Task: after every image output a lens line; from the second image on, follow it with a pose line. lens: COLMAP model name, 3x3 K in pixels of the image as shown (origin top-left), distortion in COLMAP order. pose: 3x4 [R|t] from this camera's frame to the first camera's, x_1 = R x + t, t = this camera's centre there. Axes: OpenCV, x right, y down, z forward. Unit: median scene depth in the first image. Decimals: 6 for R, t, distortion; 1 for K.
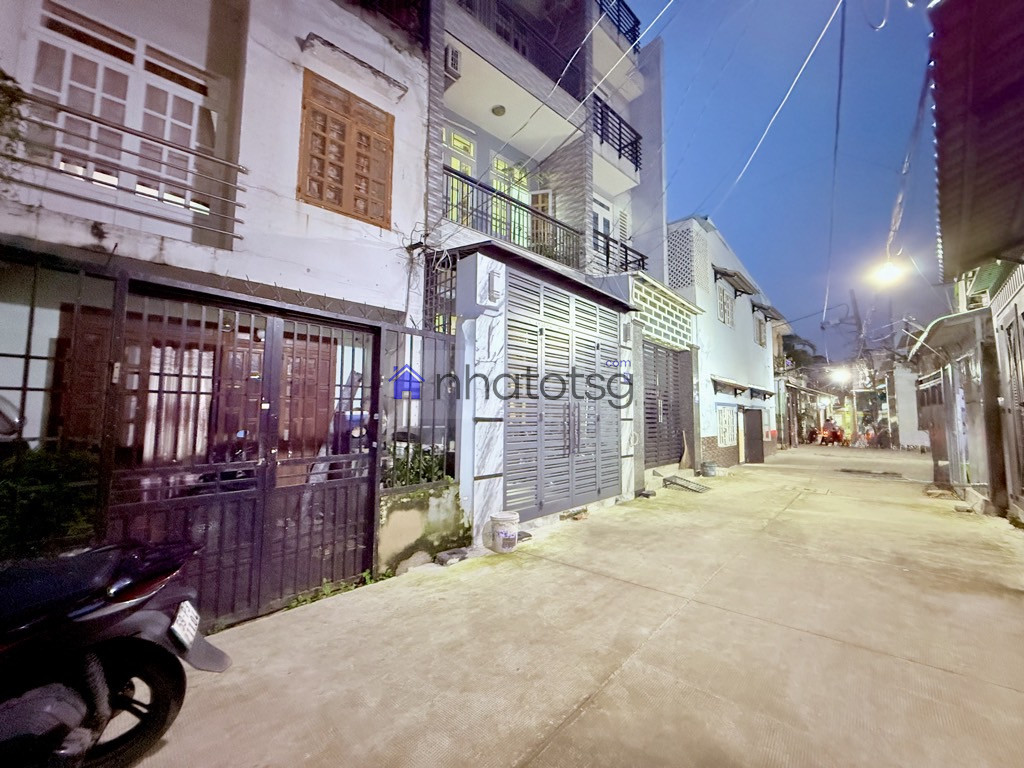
lens RADIAL K [[407.1, 0, 508.3], [0, 407.1, 381.9], [0, 0, 1]] dist [-0.000624, 0.000120]
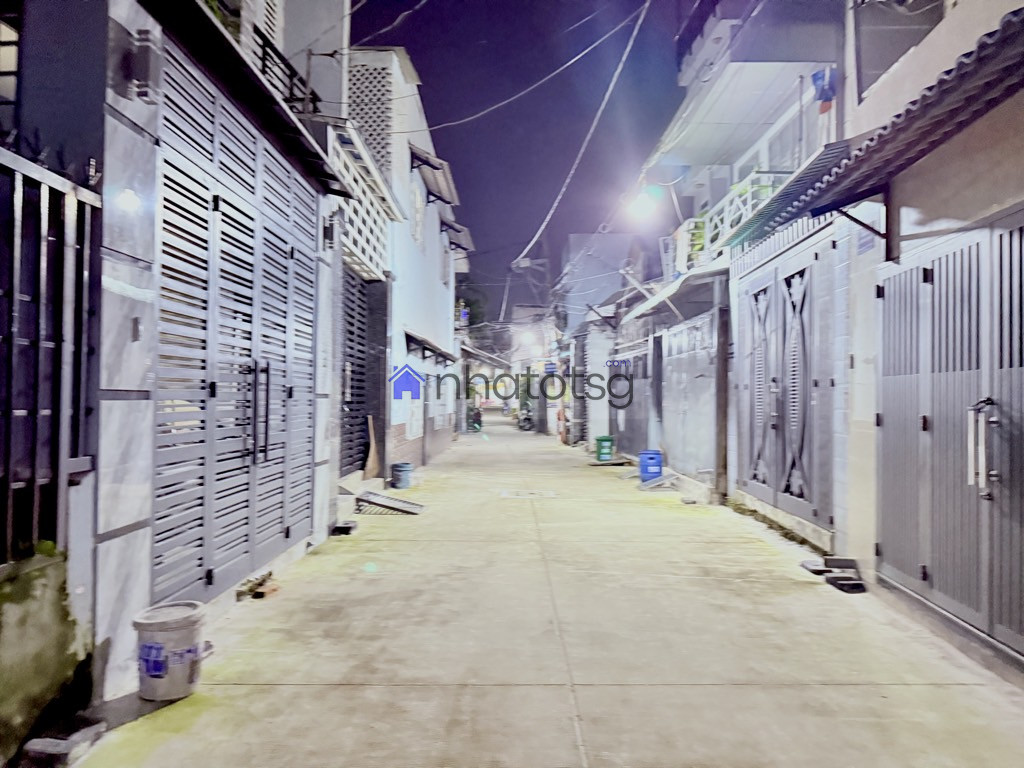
lens RADIAL K [[717.0, 0, 512.0], [0, 717.0, 384.0], [0, 0, 1]] dist [0.041806, -0.056151]
pose [[0.746042, 0.013987, 0.665752, -0.217985], [-0.063389, 0.996731, 0.050094, 0.017737], [-0.662875, -0.079574, 0.744489, 0.171152]]
